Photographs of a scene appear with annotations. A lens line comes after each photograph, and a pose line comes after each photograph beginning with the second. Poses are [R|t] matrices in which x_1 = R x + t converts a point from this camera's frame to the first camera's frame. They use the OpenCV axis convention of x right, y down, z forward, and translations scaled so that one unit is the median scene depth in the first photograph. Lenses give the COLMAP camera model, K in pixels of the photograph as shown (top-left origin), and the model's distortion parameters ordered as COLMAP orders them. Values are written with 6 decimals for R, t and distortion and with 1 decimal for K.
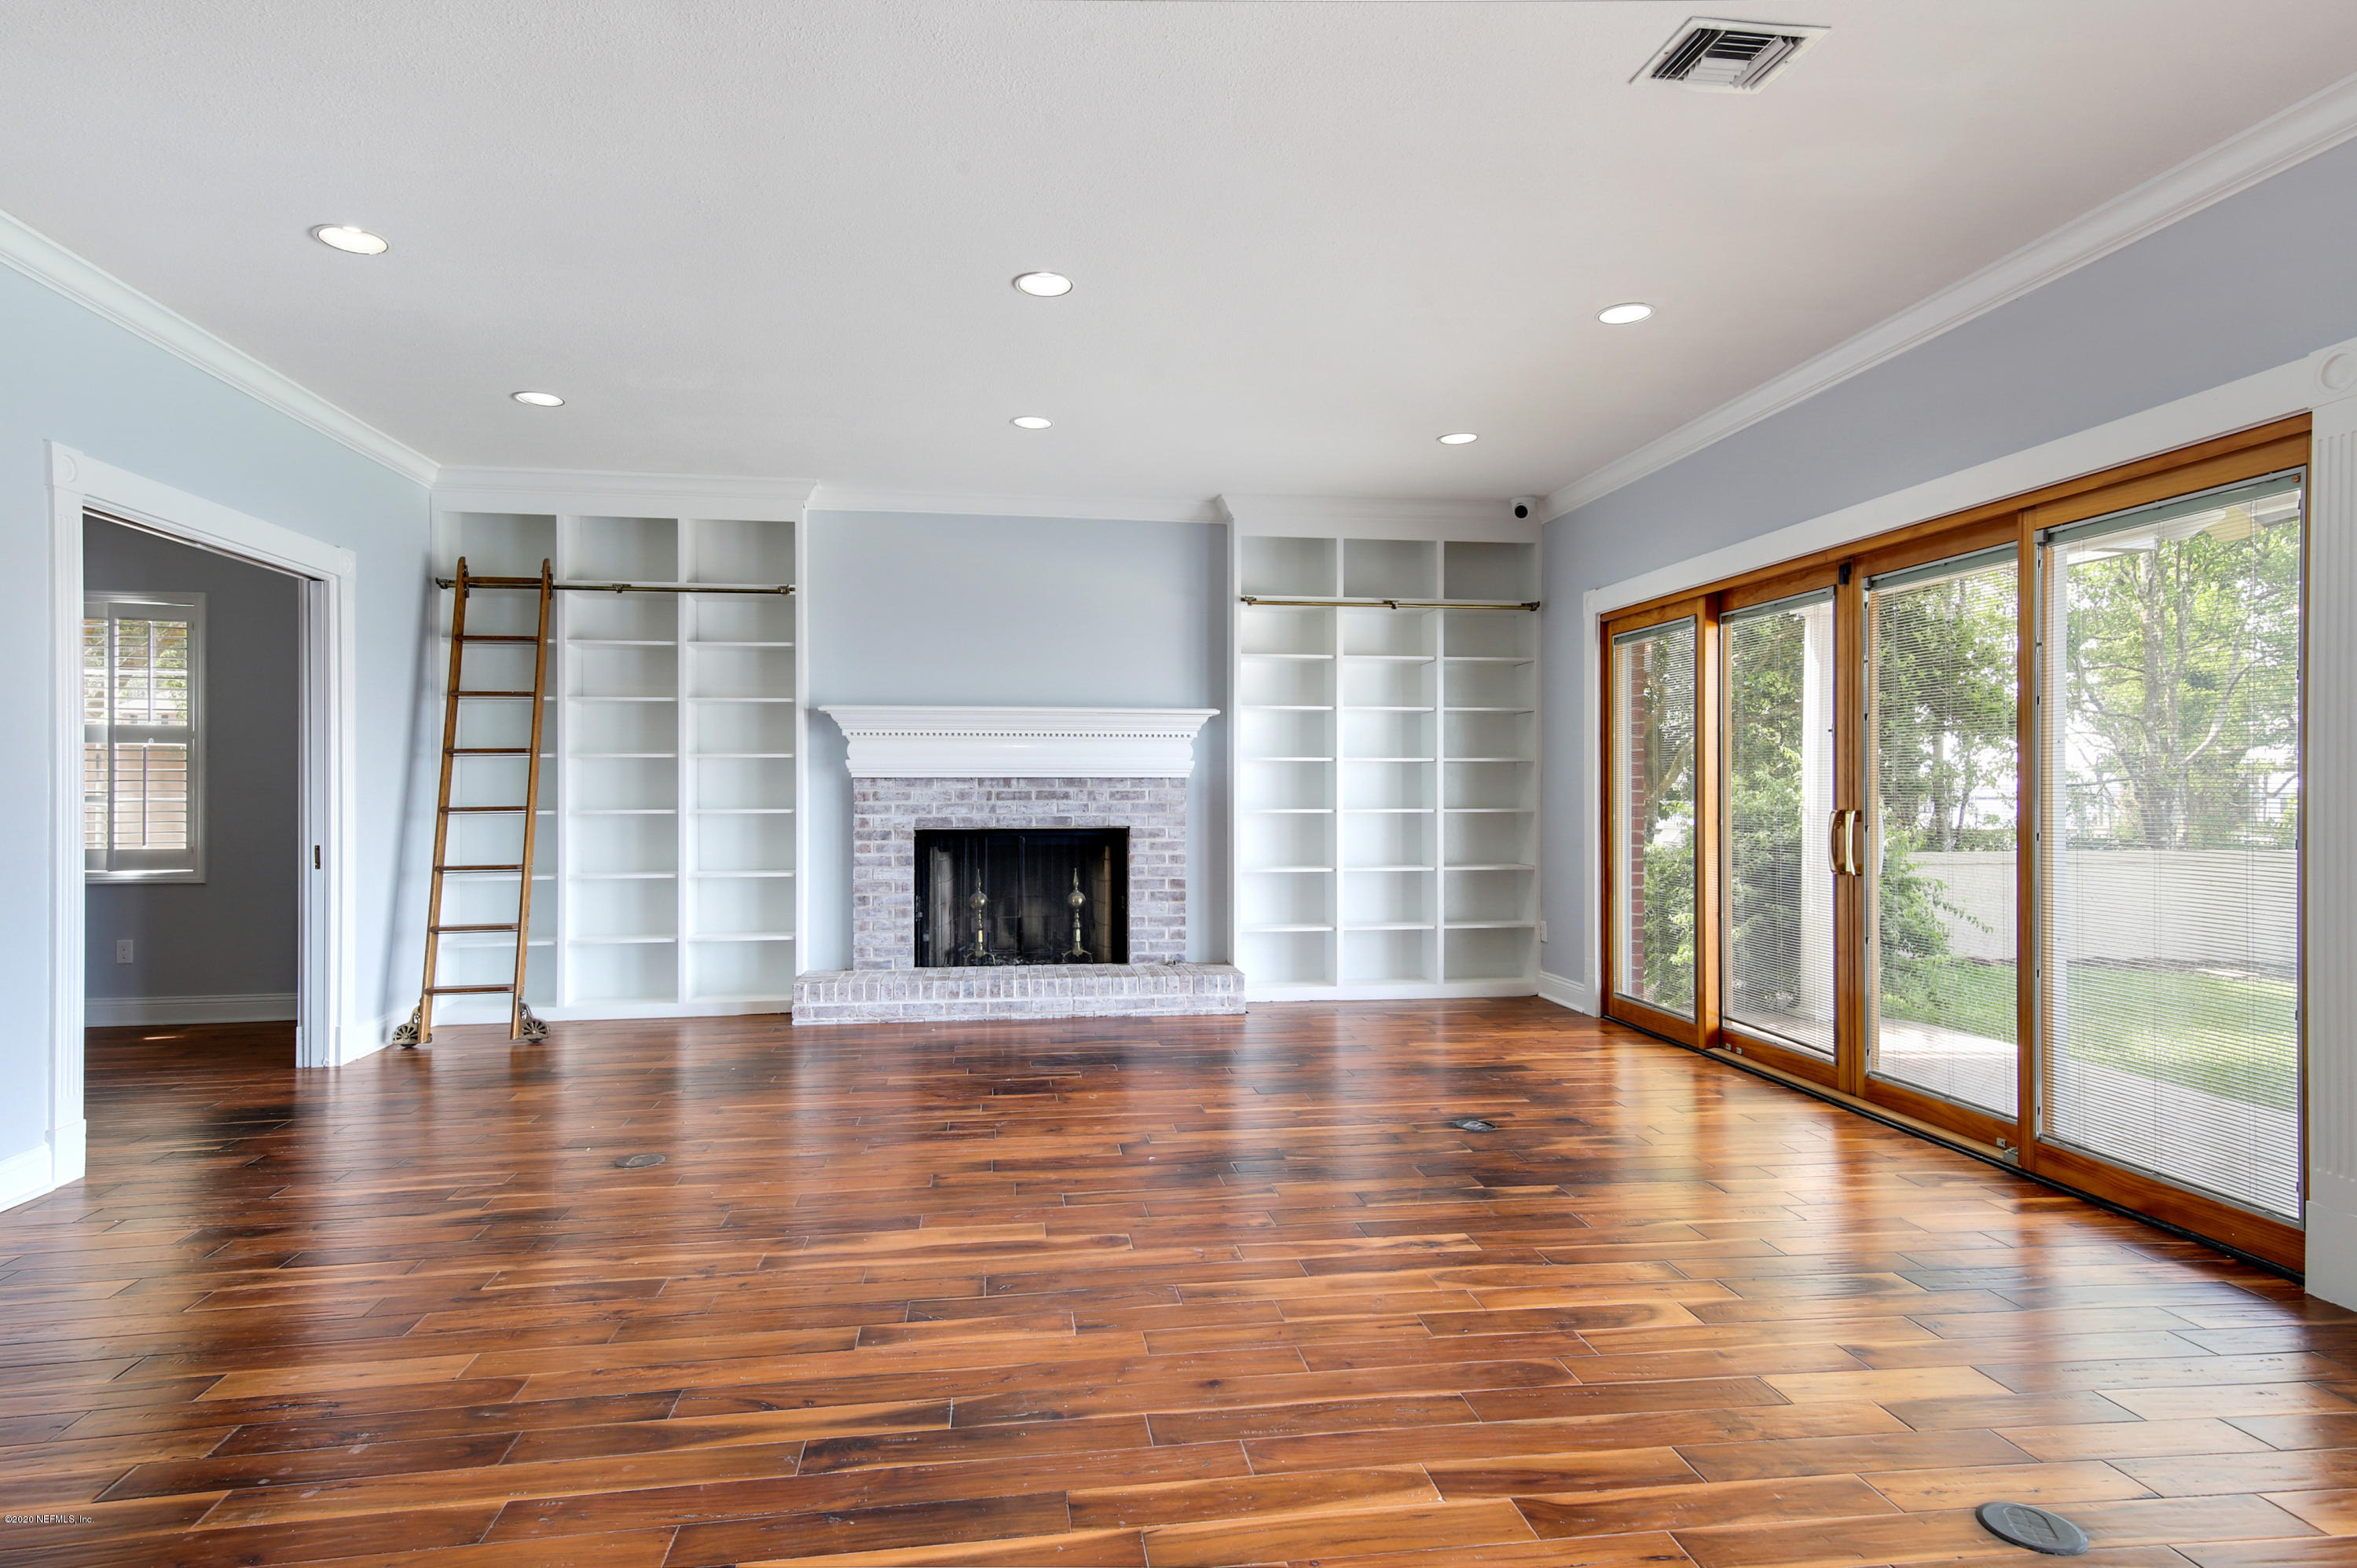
lens RADIAL K [[1288.1, 0, 1183.1], [0, 1288.1, 793.5], [0, 0, 1]] dist [0.039347, 0.000187]
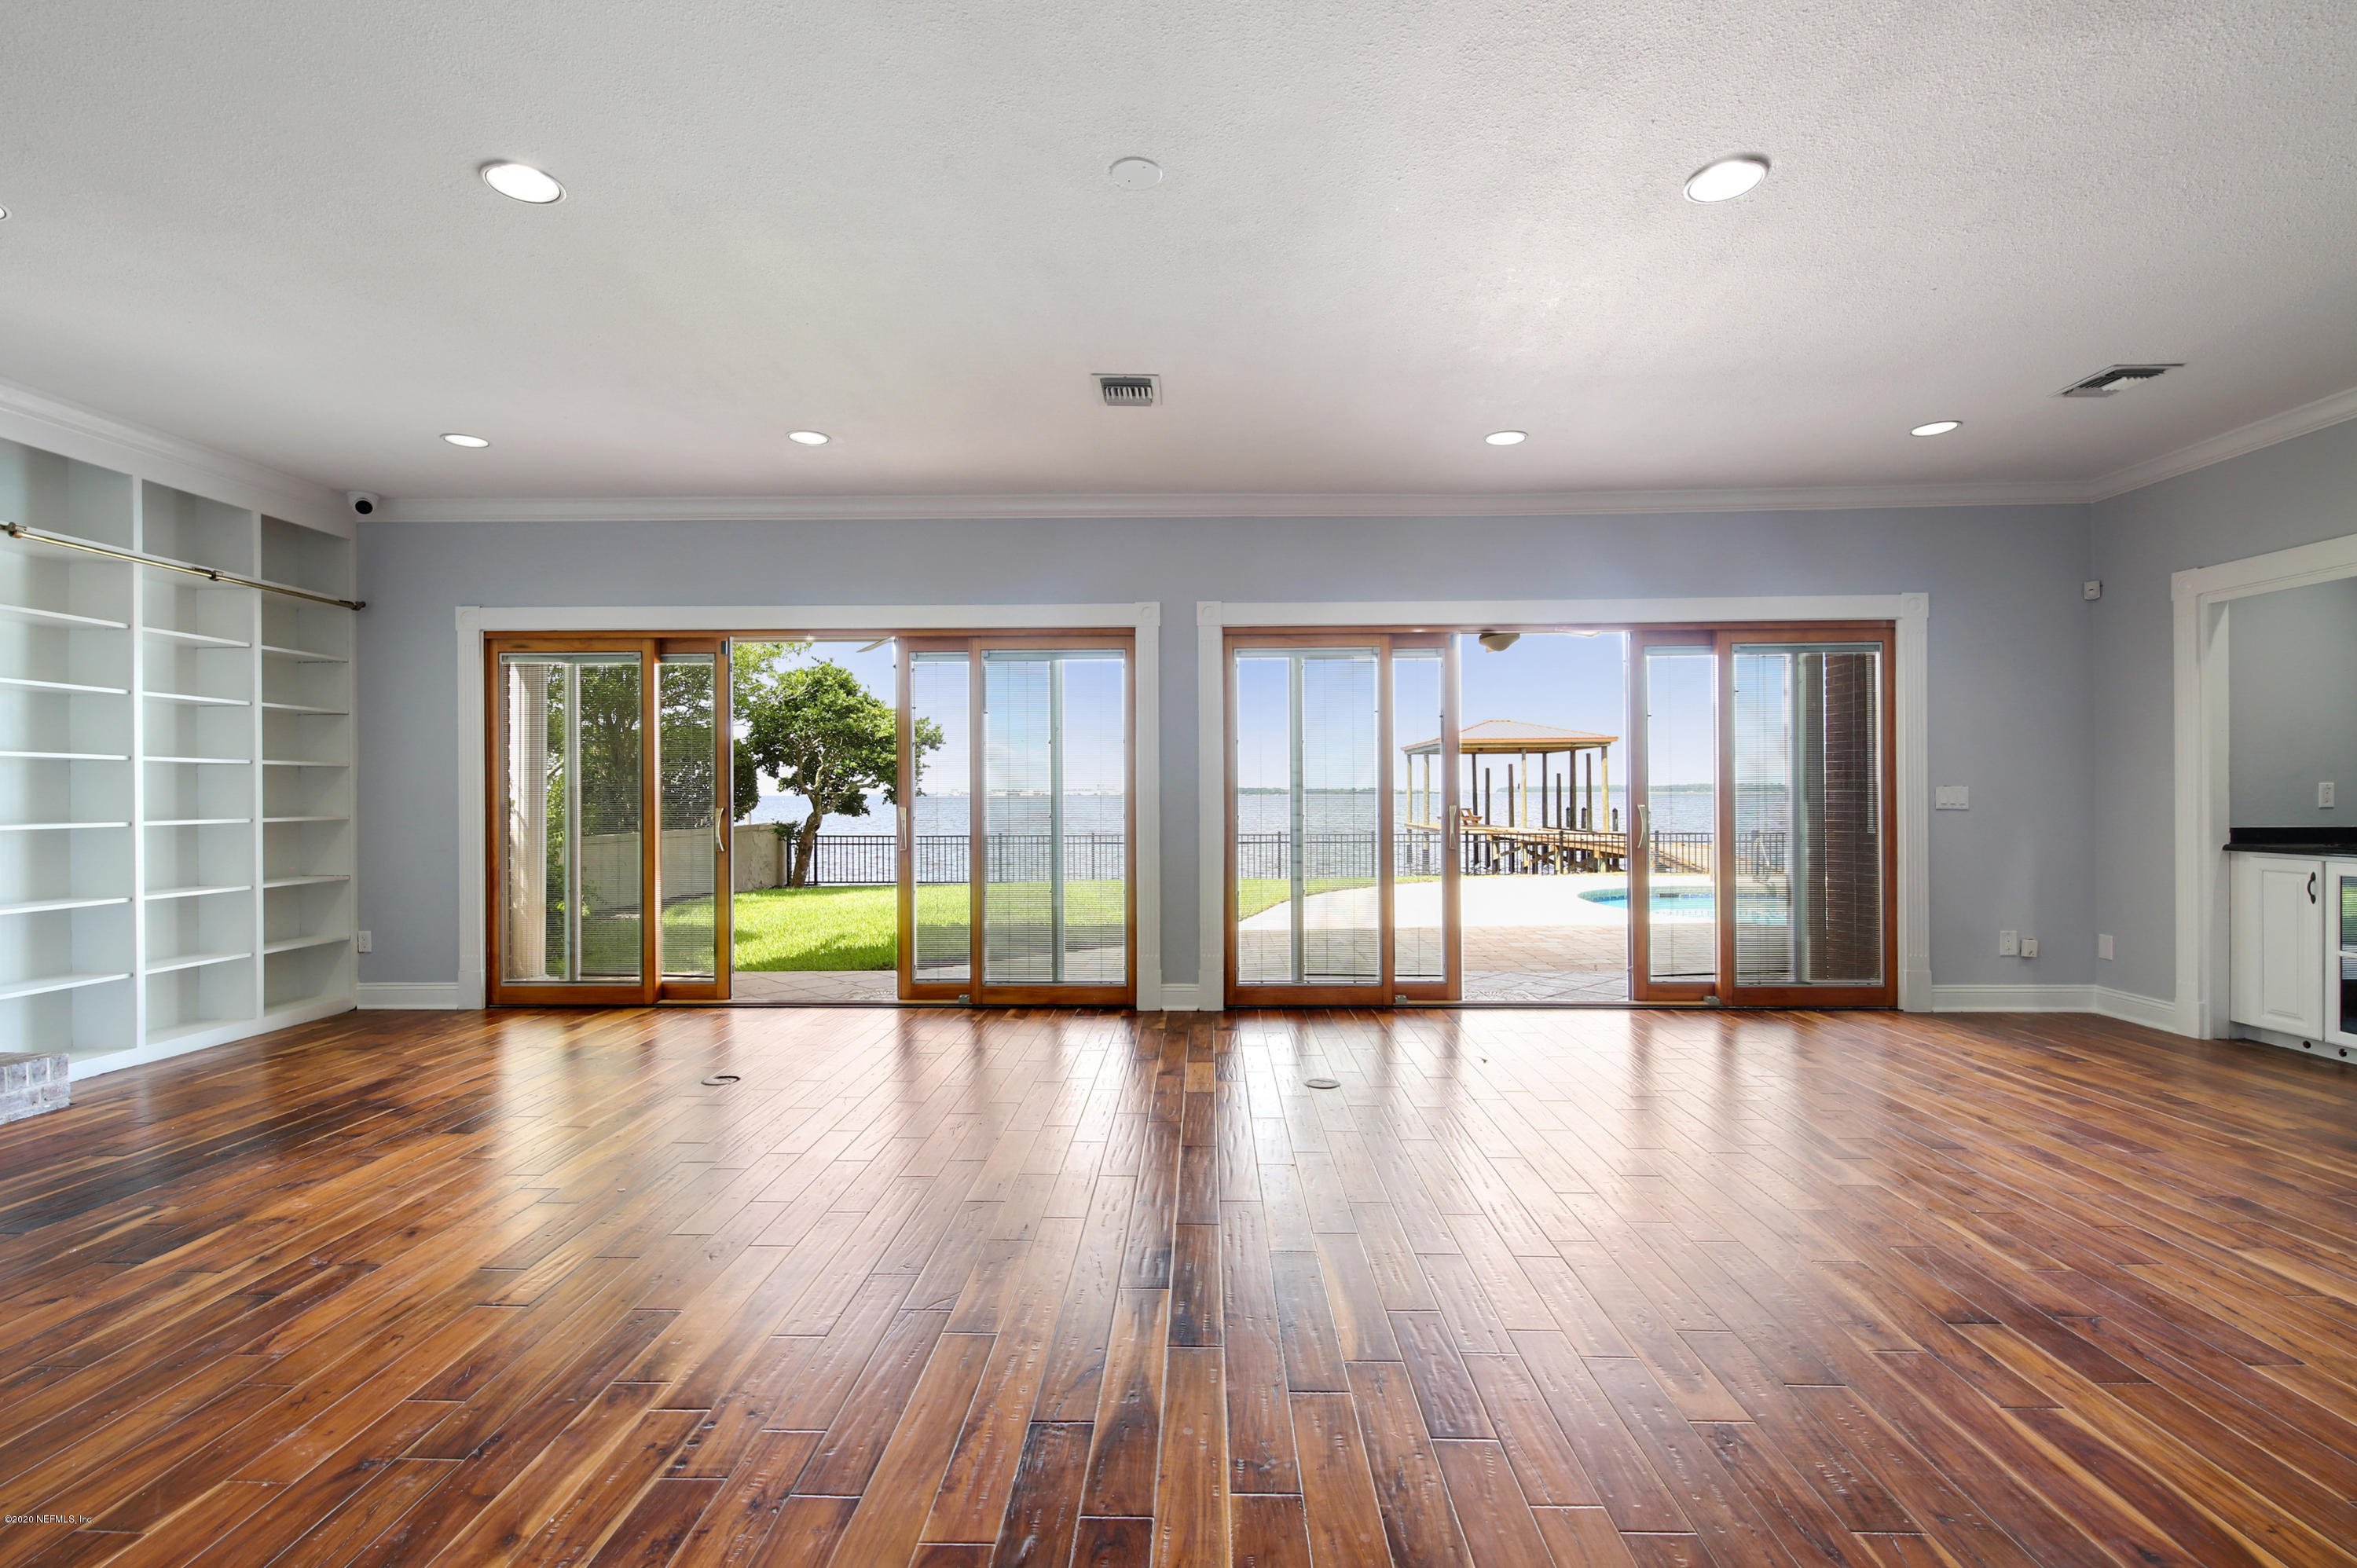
lens RADIAL K [[1030.3, 0, 1182.8], [0, 1030.3, 783.9], [0, 0, 1]] dist [-0.001960, -0.000384]
pose [[0.164312, 0.011197, 0.986345, -0.416638], [0.008844, 0.999879, -0.012824, 0.003676], [-0.986369, 0.010831, 0.164193, 0.290789]]
